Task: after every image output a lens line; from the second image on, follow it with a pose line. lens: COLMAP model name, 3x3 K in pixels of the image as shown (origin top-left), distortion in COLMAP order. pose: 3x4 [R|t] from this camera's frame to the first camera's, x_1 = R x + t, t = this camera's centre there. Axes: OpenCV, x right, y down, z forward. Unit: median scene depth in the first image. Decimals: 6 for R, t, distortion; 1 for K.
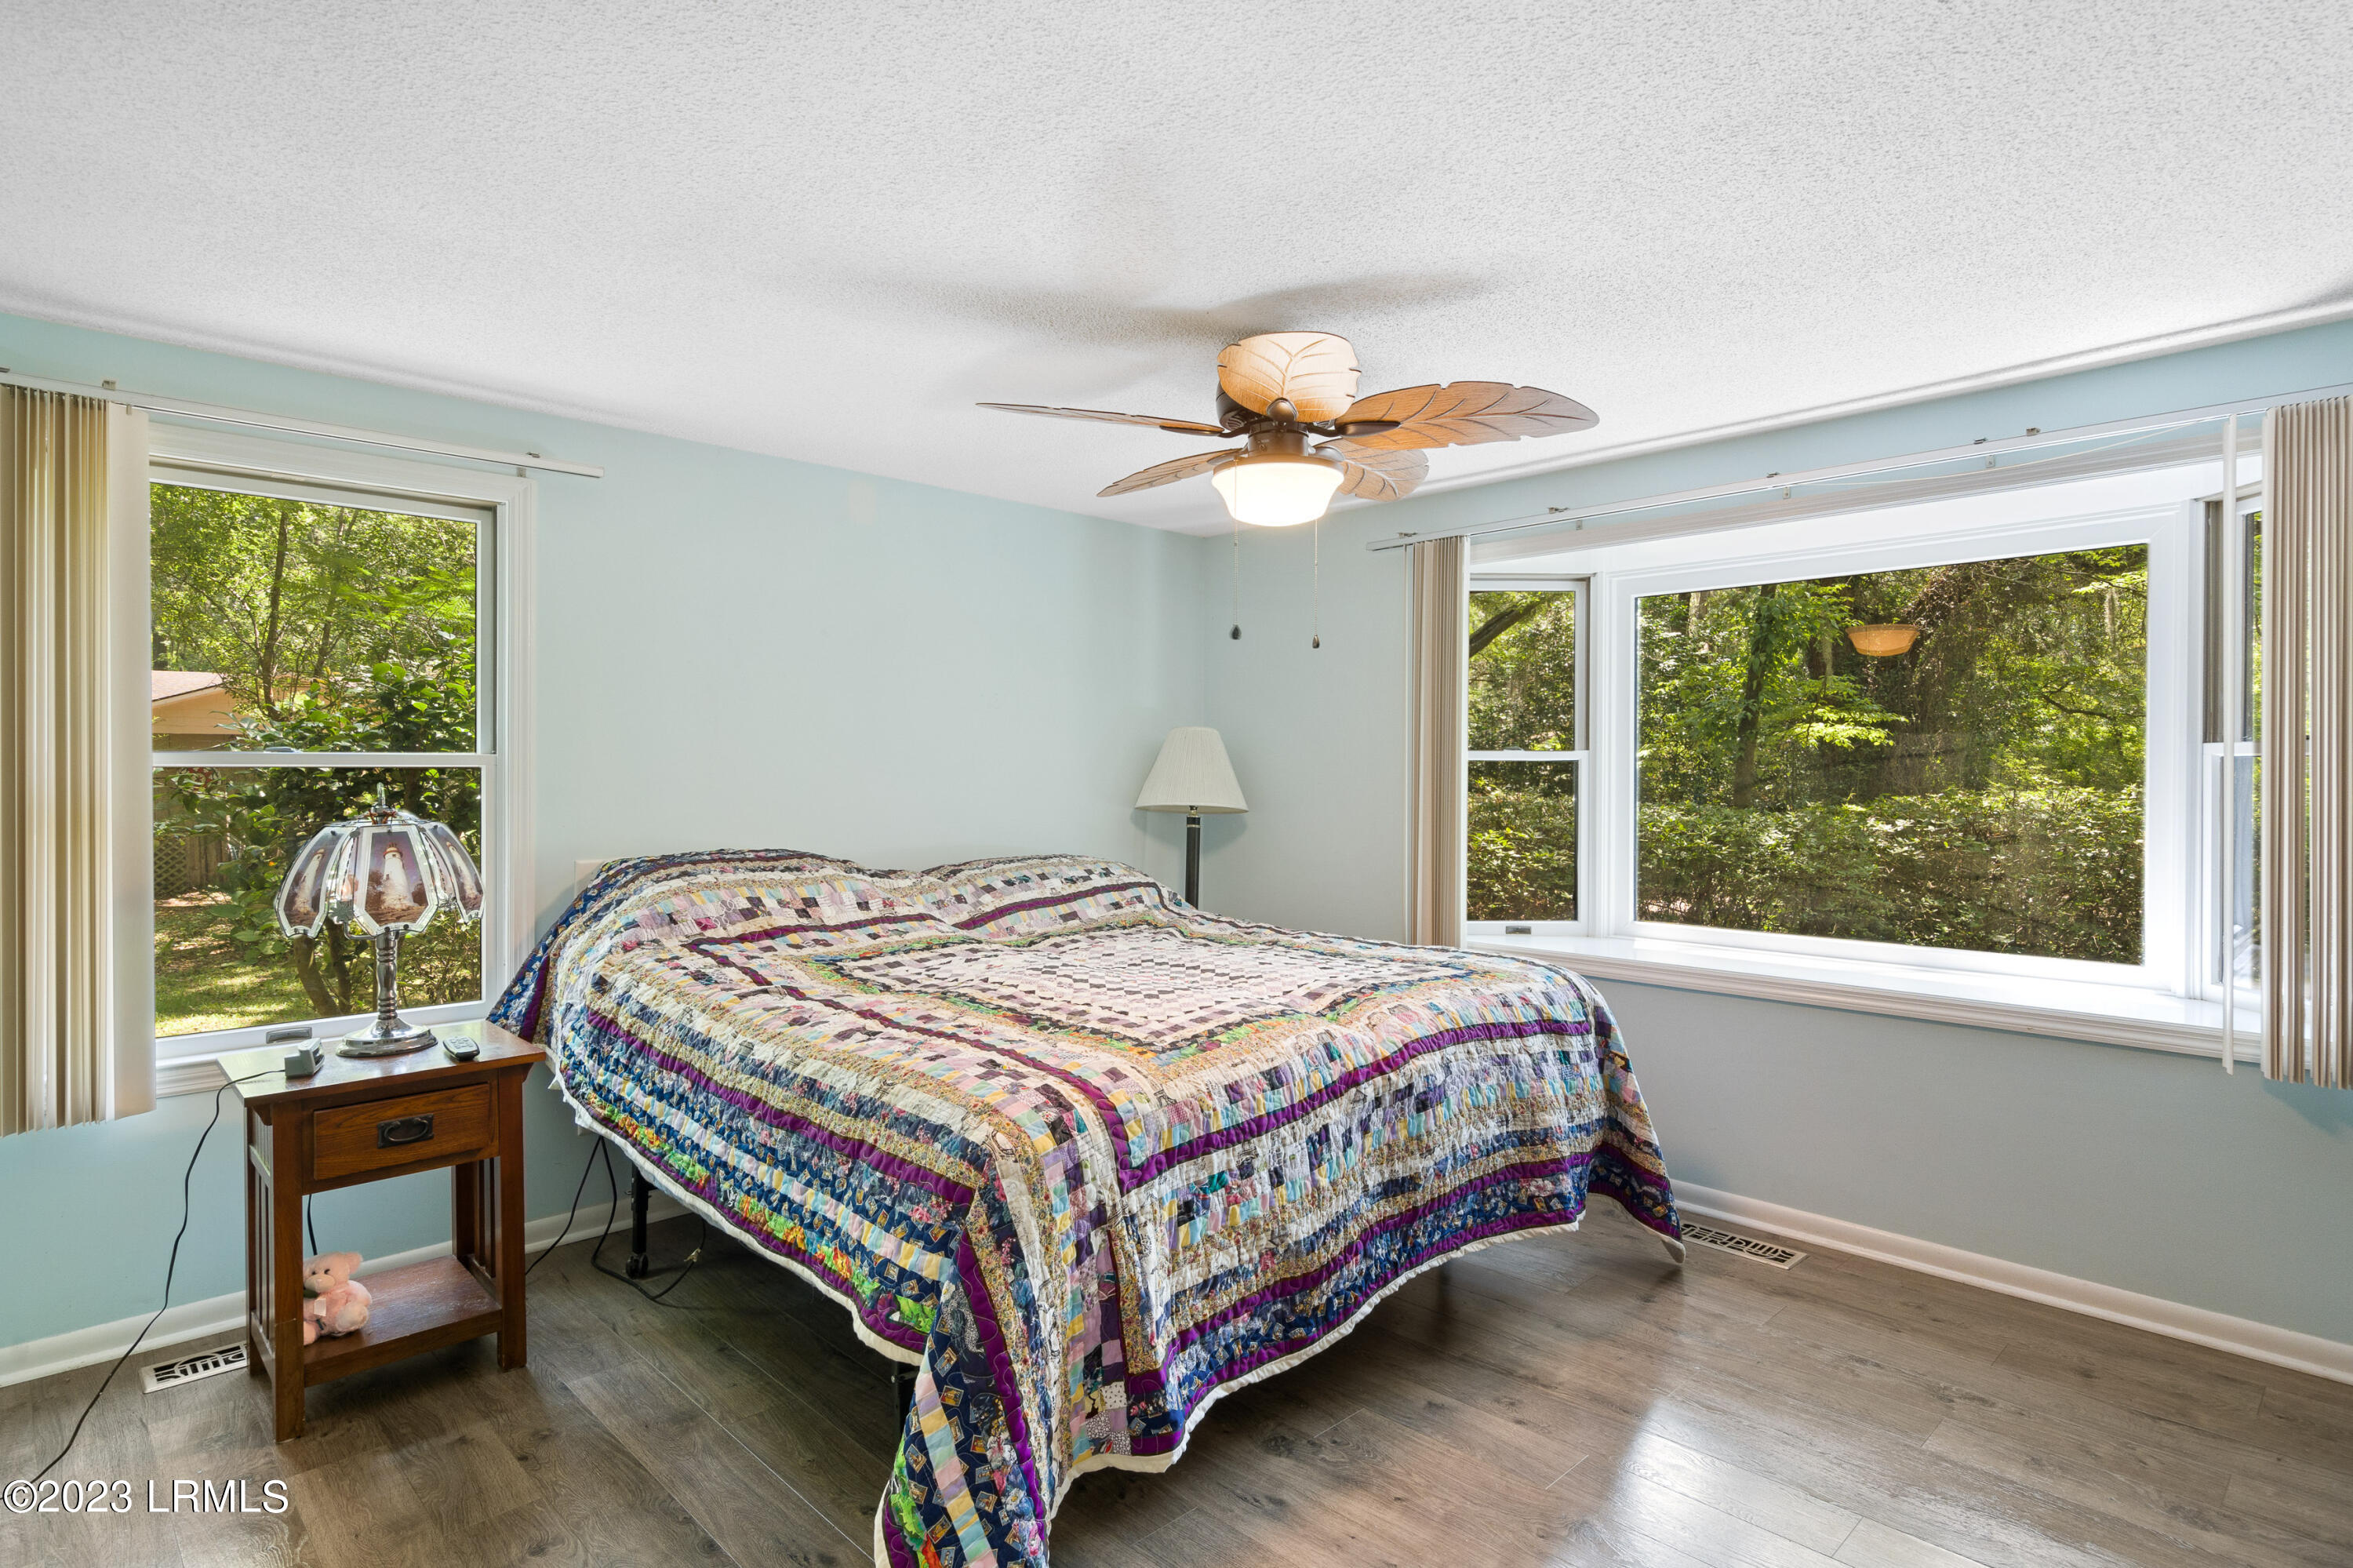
lens RADIAL K [[1226.9, 0, 1177.2], [0, 1226.9, 782.8], [0, 0, 1]] dist [0.028965, 0.001259]
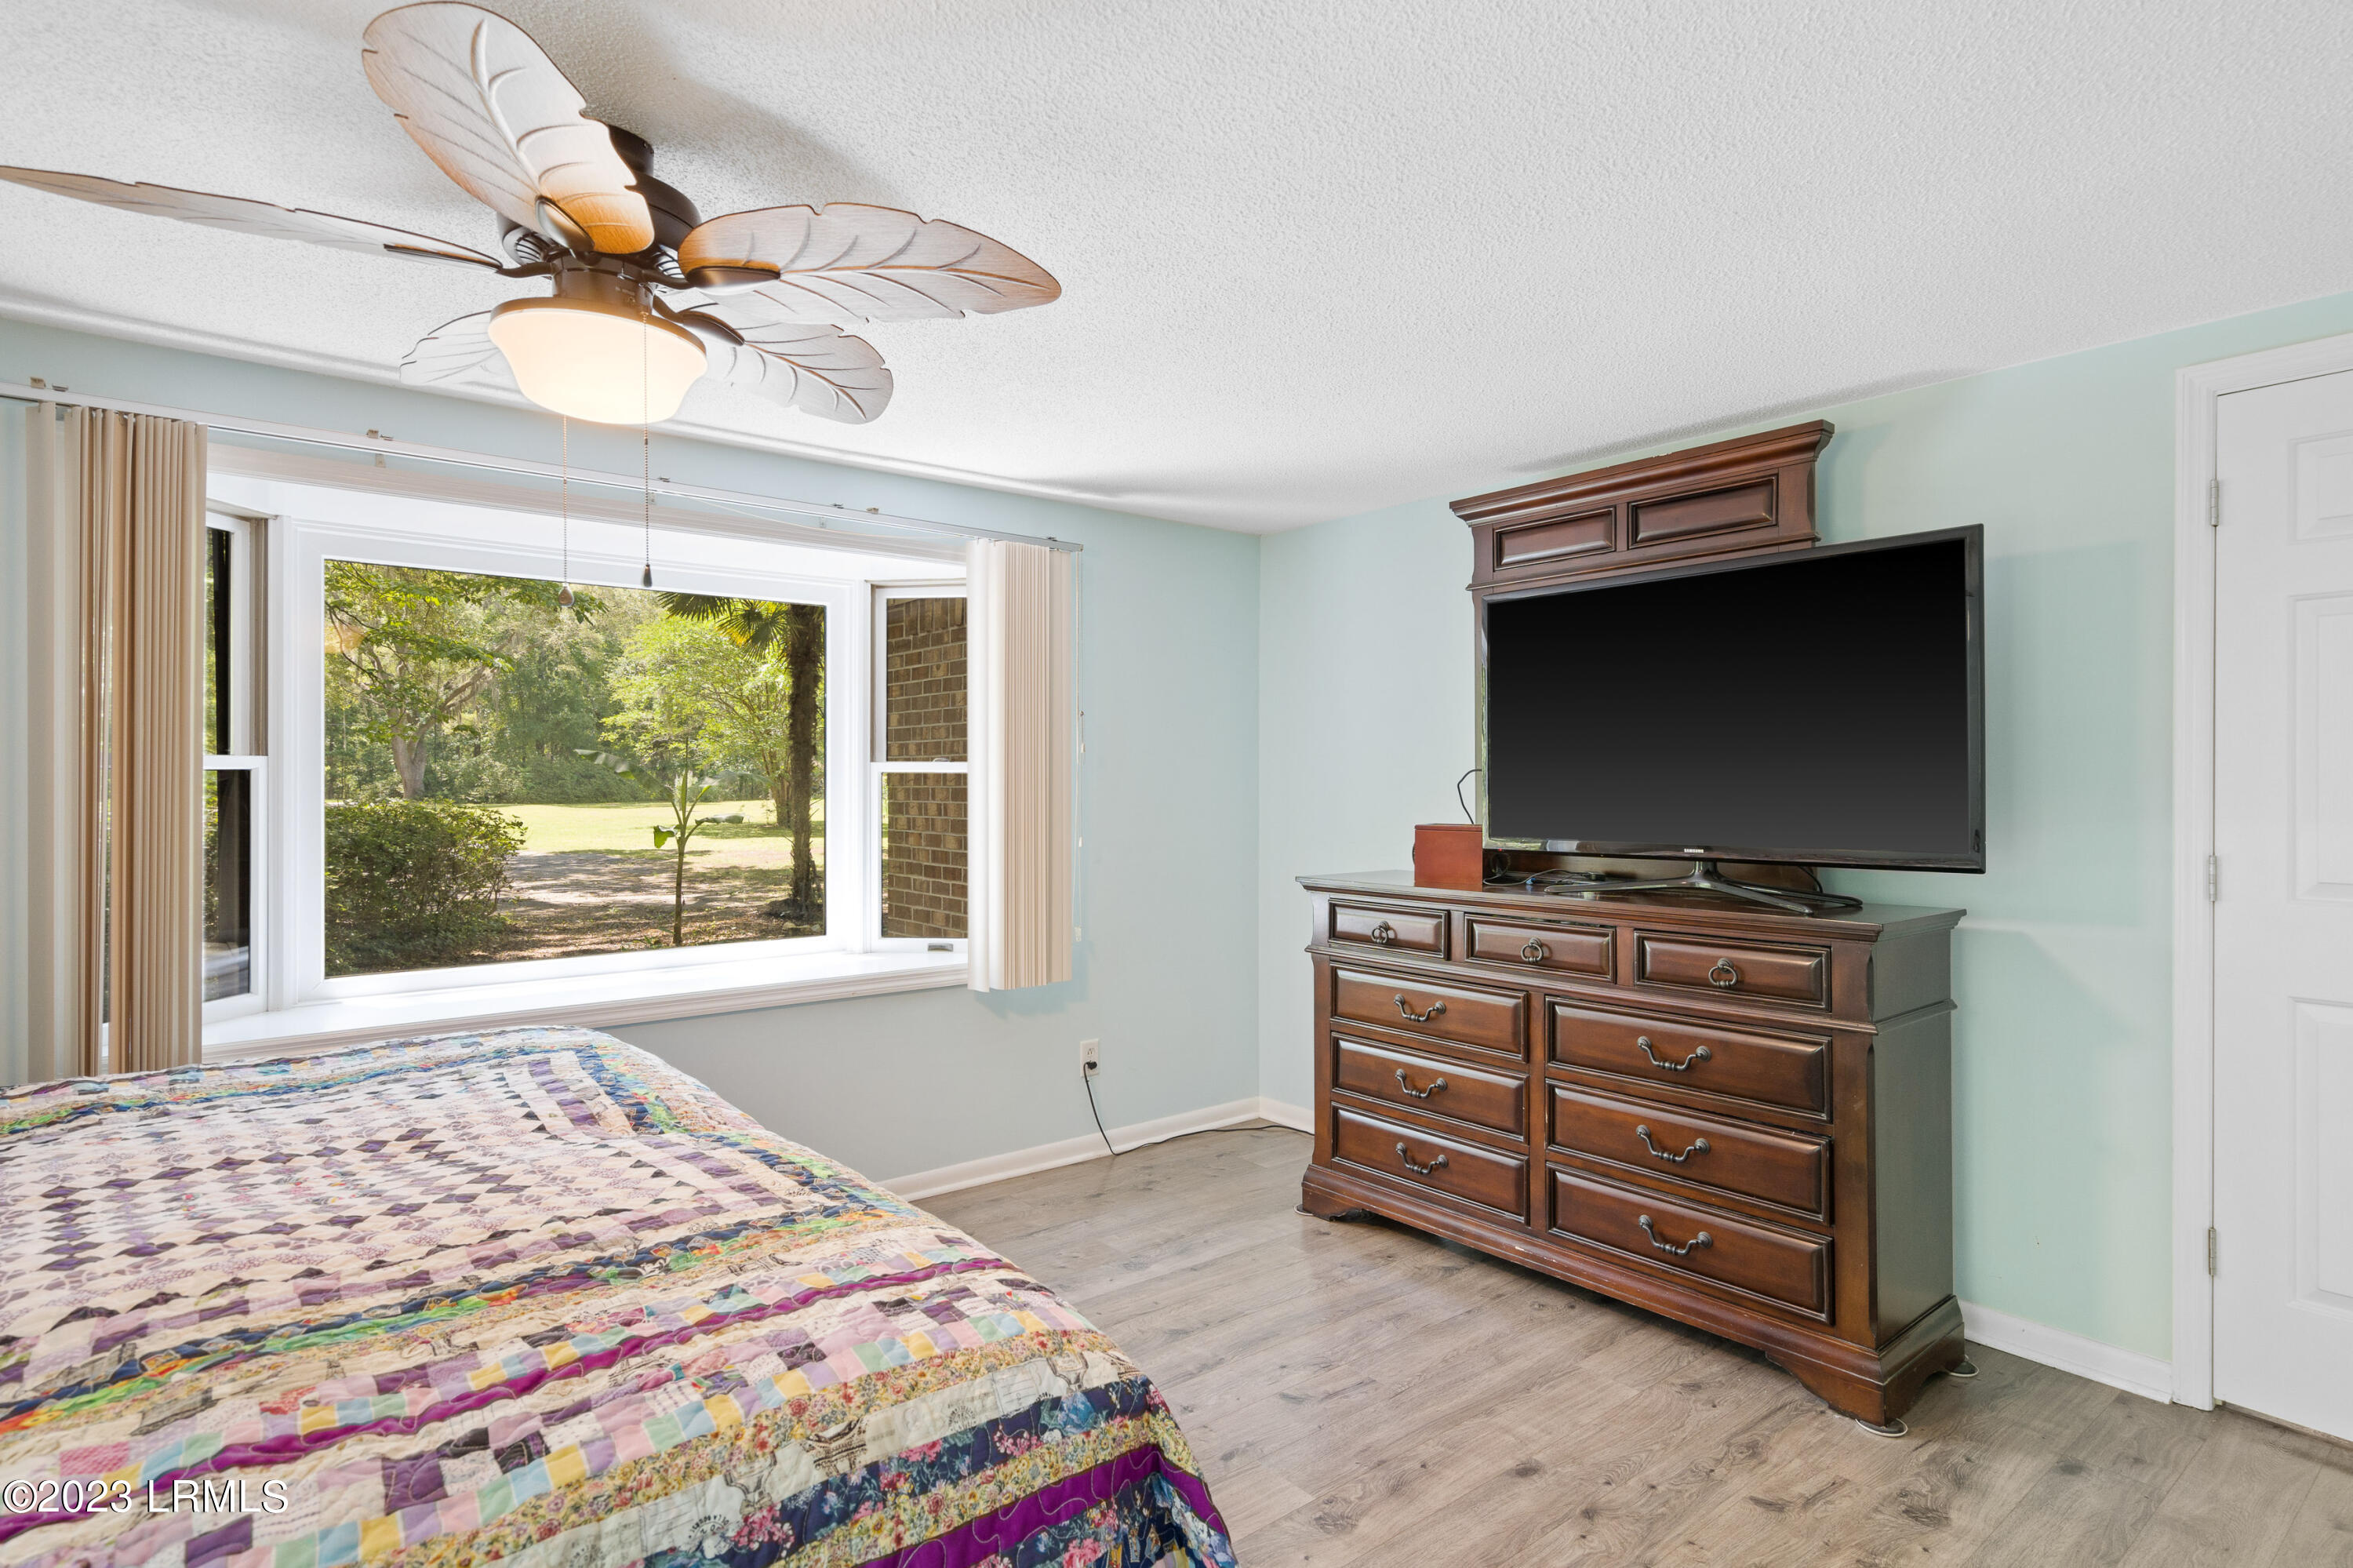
lens RADIAL K [[1226.9, 0, 1176.3], [0, 1226.9, 777.2], [0, 0, 1]] dist [0.028965, 0.001259]
pose [[0.086415, 0.006346, 0.996239, -0.623313], [0.007374, 0.999948, -0.007009, -0.005428], [-0.996232, 0.007952, 0.086363, 0.728134]]
